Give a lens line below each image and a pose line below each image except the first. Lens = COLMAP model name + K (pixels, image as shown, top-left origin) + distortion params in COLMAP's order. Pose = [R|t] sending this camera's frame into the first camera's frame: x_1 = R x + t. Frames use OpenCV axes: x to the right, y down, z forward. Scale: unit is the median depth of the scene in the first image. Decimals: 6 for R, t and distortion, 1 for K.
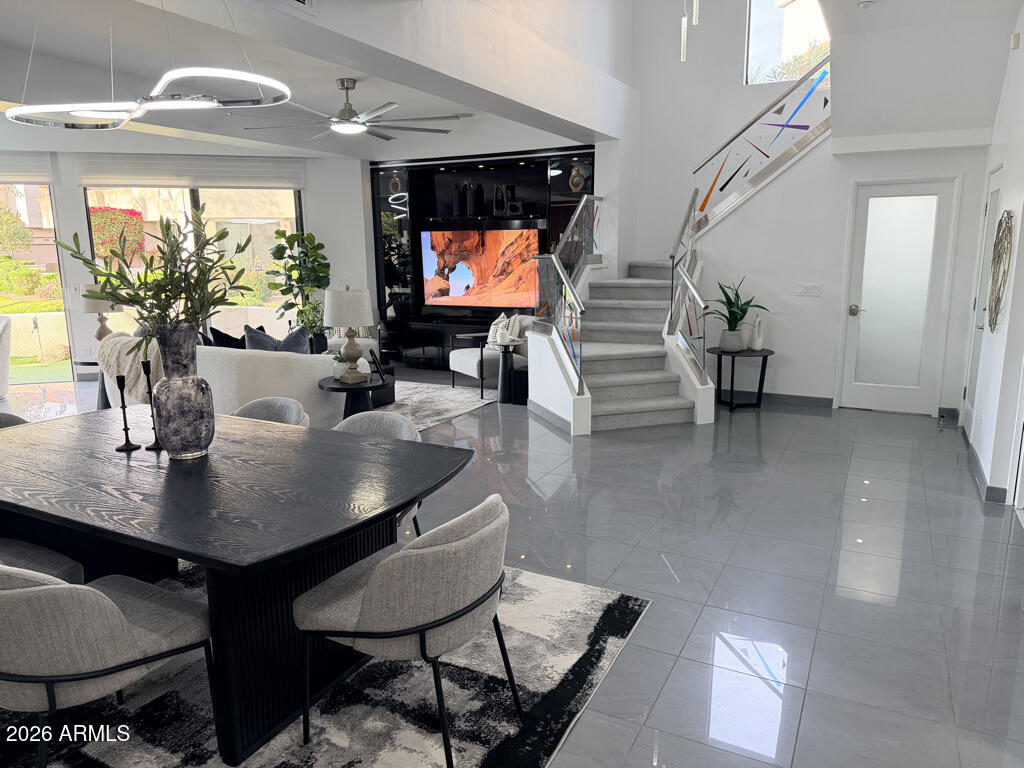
lens RADIAL K [[720.2, 0, 513.3], [0, 720.2, 386.0], [0, 0, 1]] dist [0.052385, -0.051730]
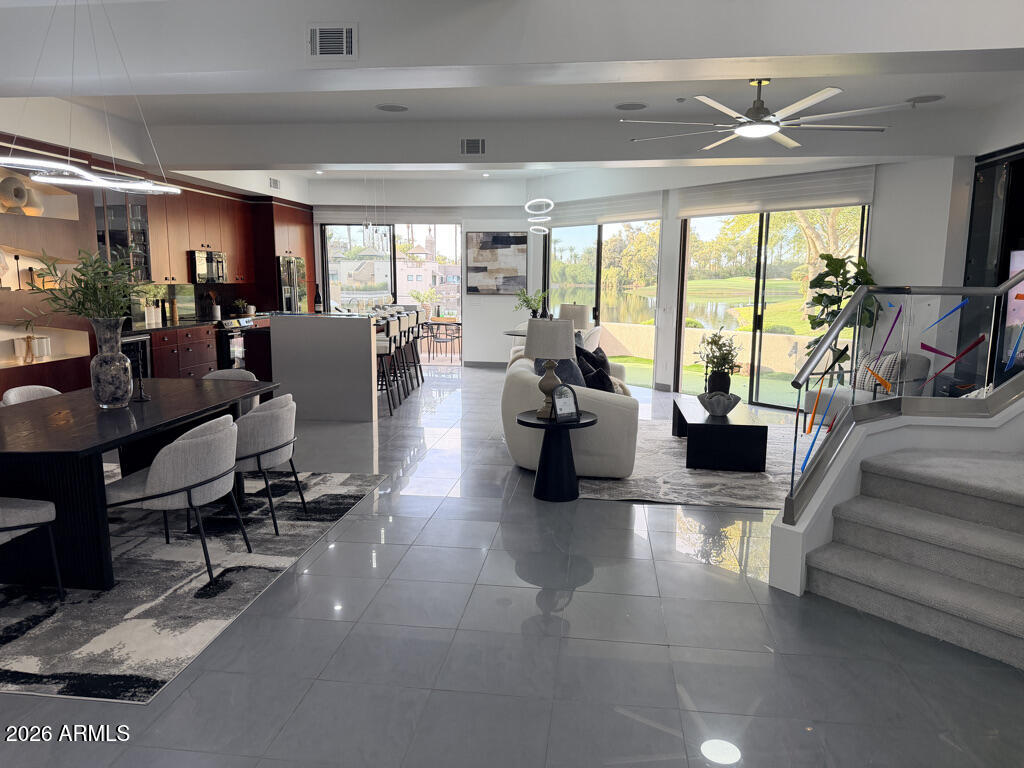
lens RADIAL K [[720.2, 0, 512.5], [0, 720.2, 384.0], [0, 0, 1]] dist [0.052385, -0.051730]
pose [[0.340342, 0.158137, -0.926909, 0.486106], [-0.187676, 0.977347, 0.097832, -0.102467], [0.921382, 0.140663, 0.362311, 0.478108]]
